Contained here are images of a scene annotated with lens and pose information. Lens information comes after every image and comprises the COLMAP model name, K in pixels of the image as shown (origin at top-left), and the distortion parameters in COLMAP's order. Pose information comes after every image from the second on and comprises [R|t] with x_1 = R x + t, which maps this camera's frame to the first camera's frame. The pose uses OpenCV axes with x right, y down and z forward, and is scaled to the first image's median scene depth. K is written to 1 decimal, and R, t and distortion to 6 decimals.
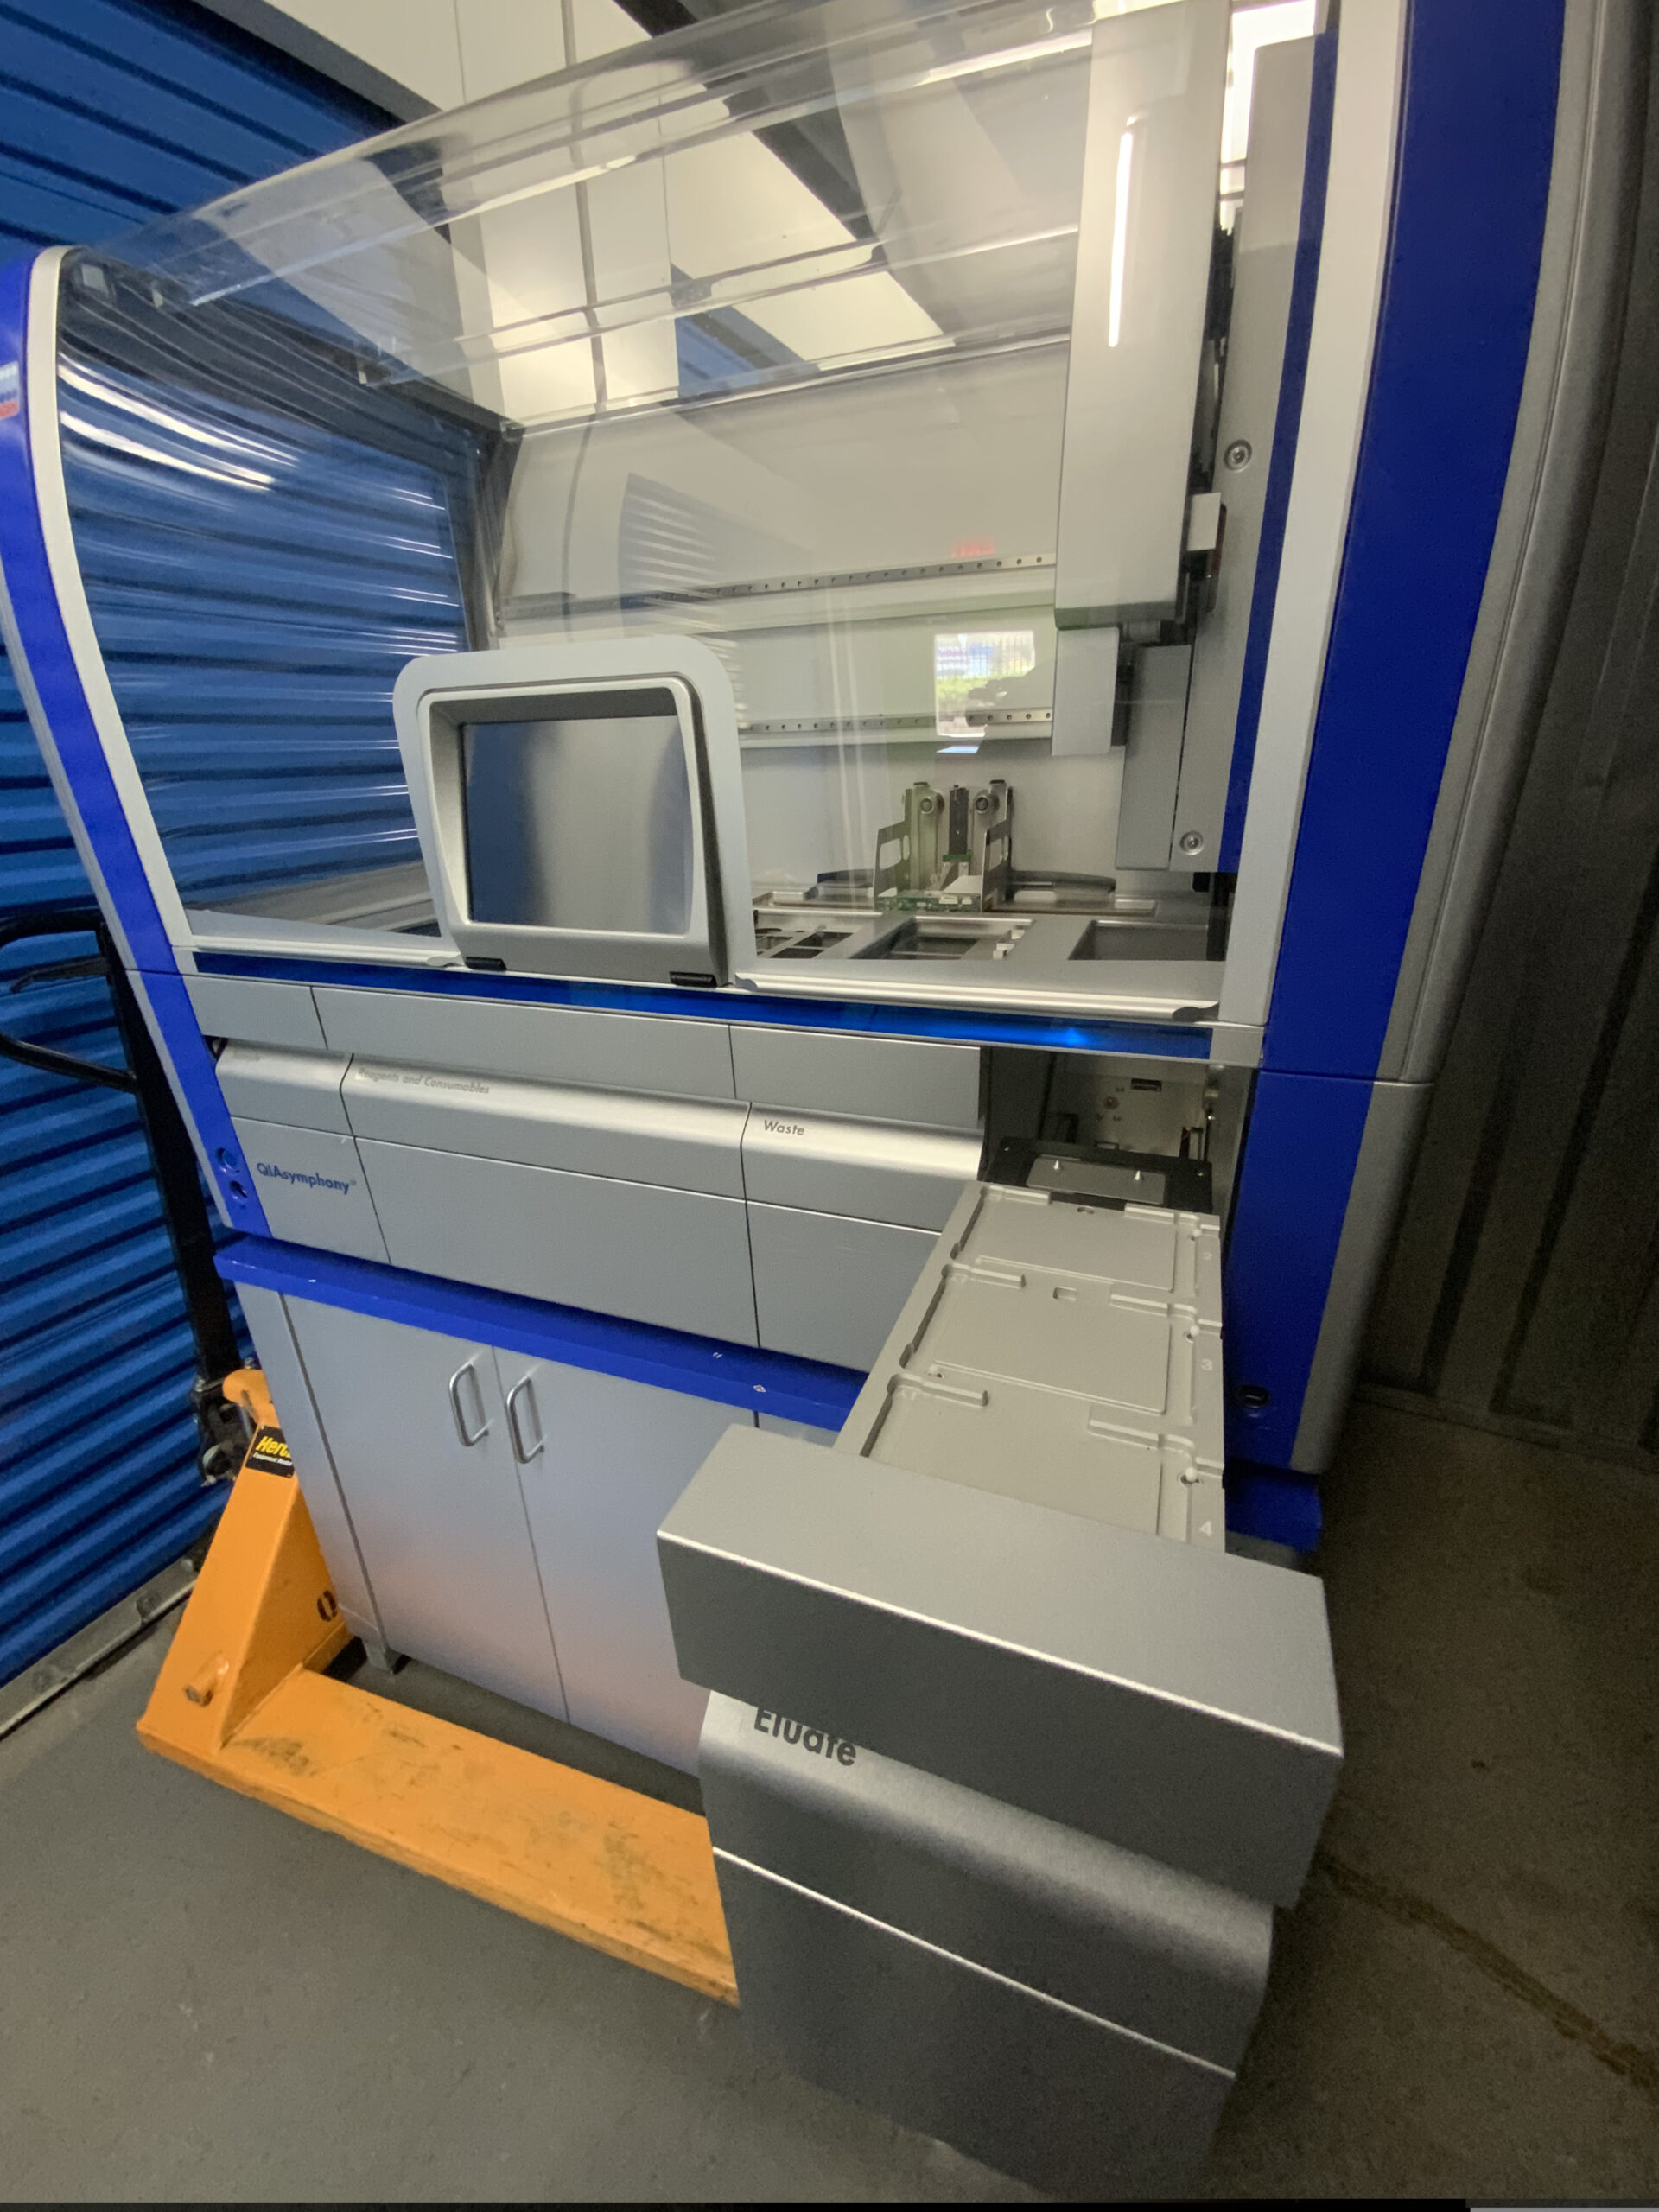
lens RADIAL K [[900.2, 0, 827.3], [0, 900.2, 1127.0], [0, 0, 1]] dist [0.002415, 0.006847]
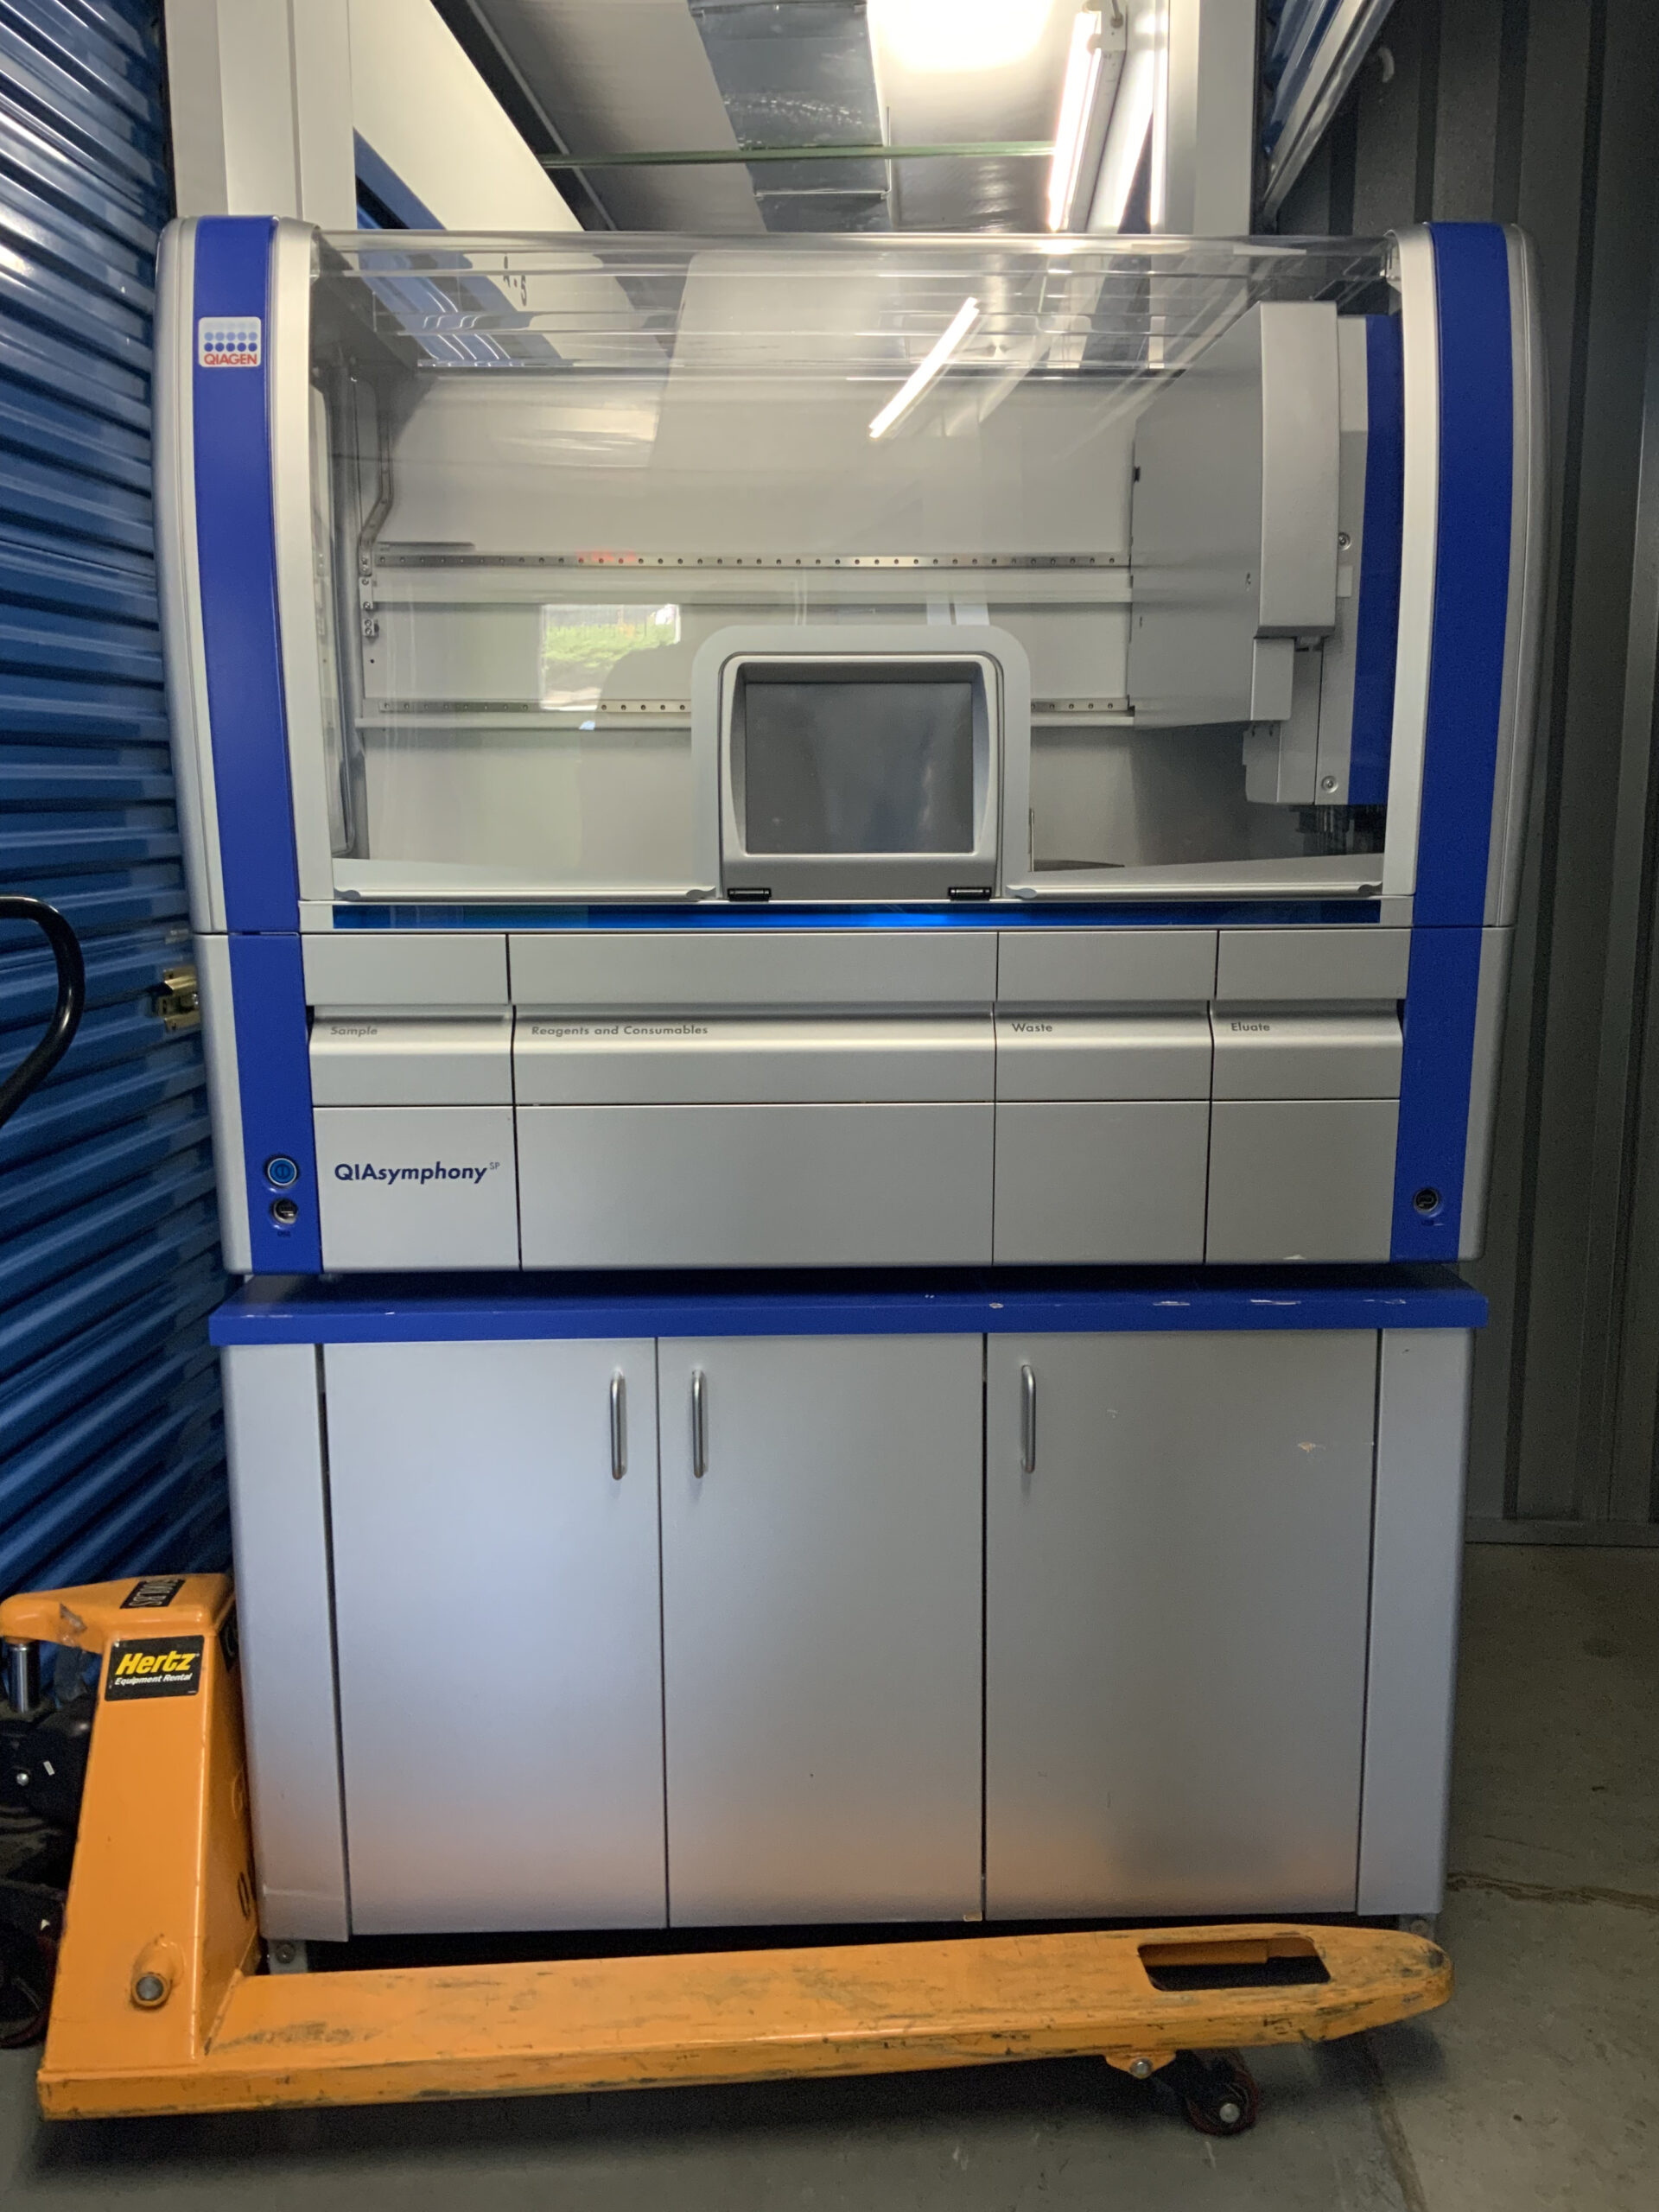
lens RADIAL K [[1834.0, 0, 826.1], [0, 1834.0, 1102.0], [0, 0, 1]] dist [0.049807, -0.086163]
pose [[0.917448, -0.041312, 0.395706, -0.927594], [0.133260, 0.969052, -0.207796, 0.412901], [-0.374876, 0.243374, 0.894560, -0.727290]]
